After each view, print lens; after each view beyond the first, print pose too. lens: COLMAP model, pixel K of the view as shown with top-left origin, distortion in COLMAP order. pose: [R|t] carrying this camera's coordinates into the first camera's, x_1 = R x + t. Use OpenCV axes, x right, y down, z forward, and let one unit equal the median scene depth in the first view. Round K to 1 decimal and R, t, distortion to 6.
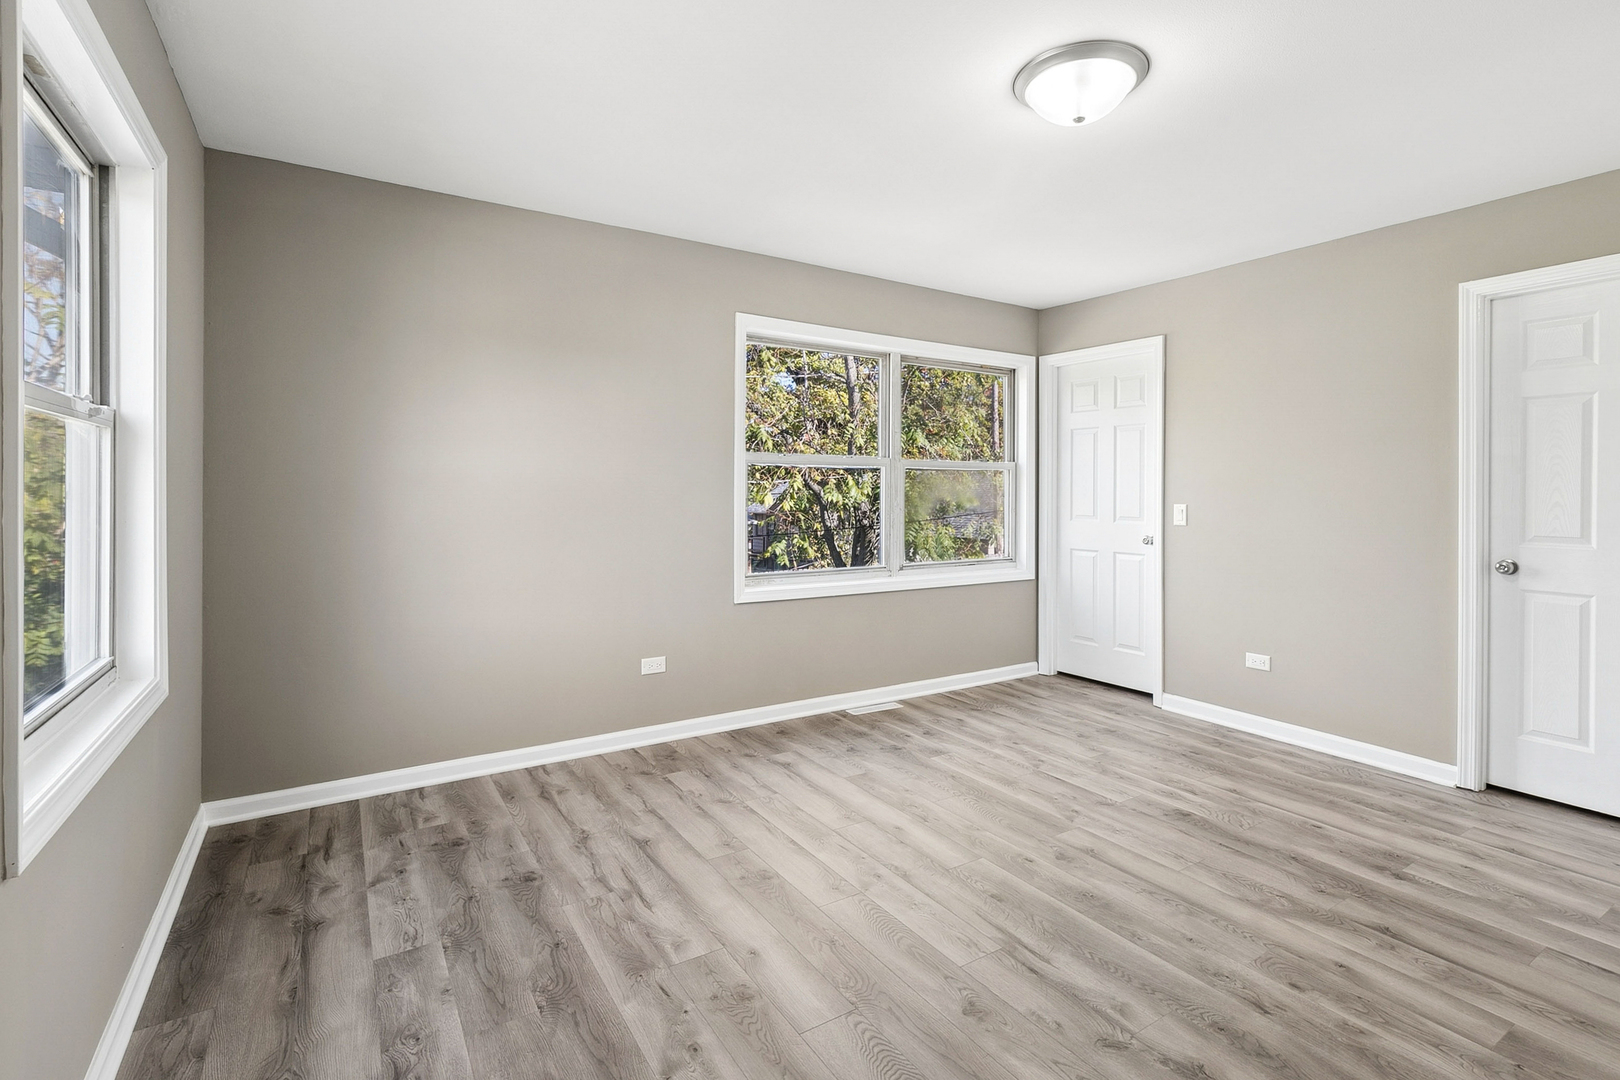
lens RADIAL K [[767.1, 0, 774.7], [0, 767.1, 497.5], [0, 0, 1]] dist [0.004993, 0.000763]
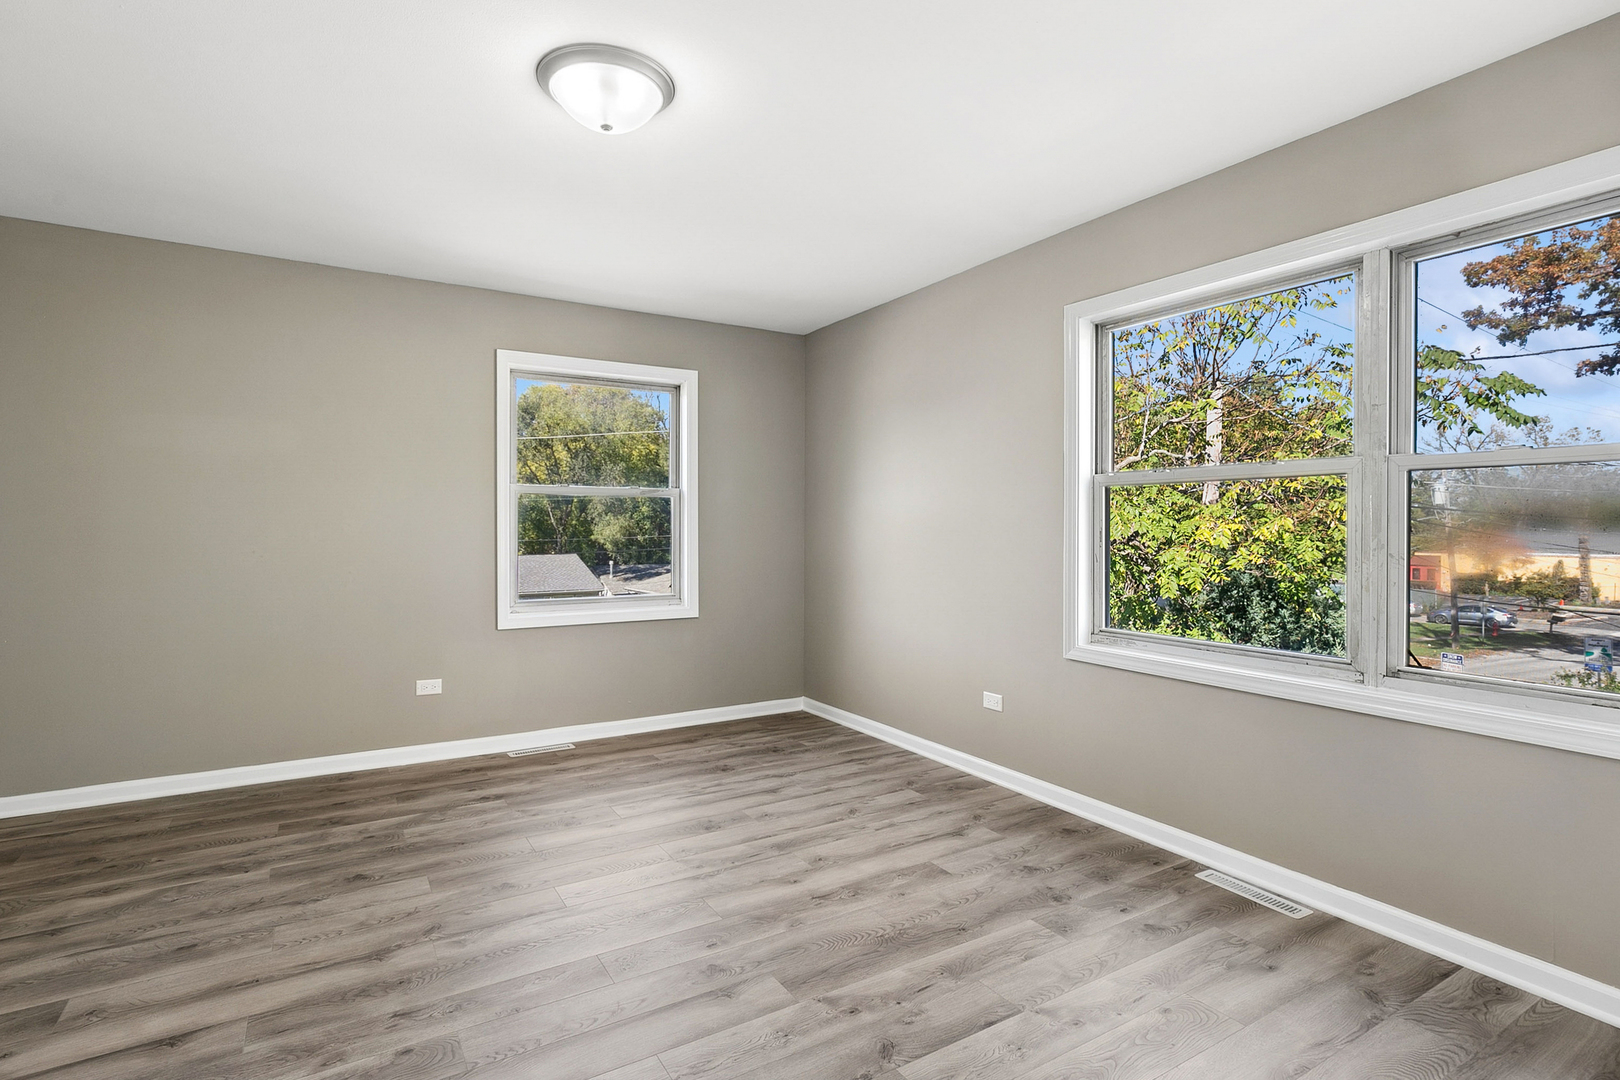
lens RADIAL K [[767.1, 0, 804.8], [0, 767.1, 539.2], [0, 0, 1]] dist [0.004993, 0.000763]
pose [[0.004683, 0.010601, -0.999933, 1.022914], [-0.007938, 0.999913, 0.010564, 0.004147], [0.999958, 0.007888, 0.004767, 0.942652]]
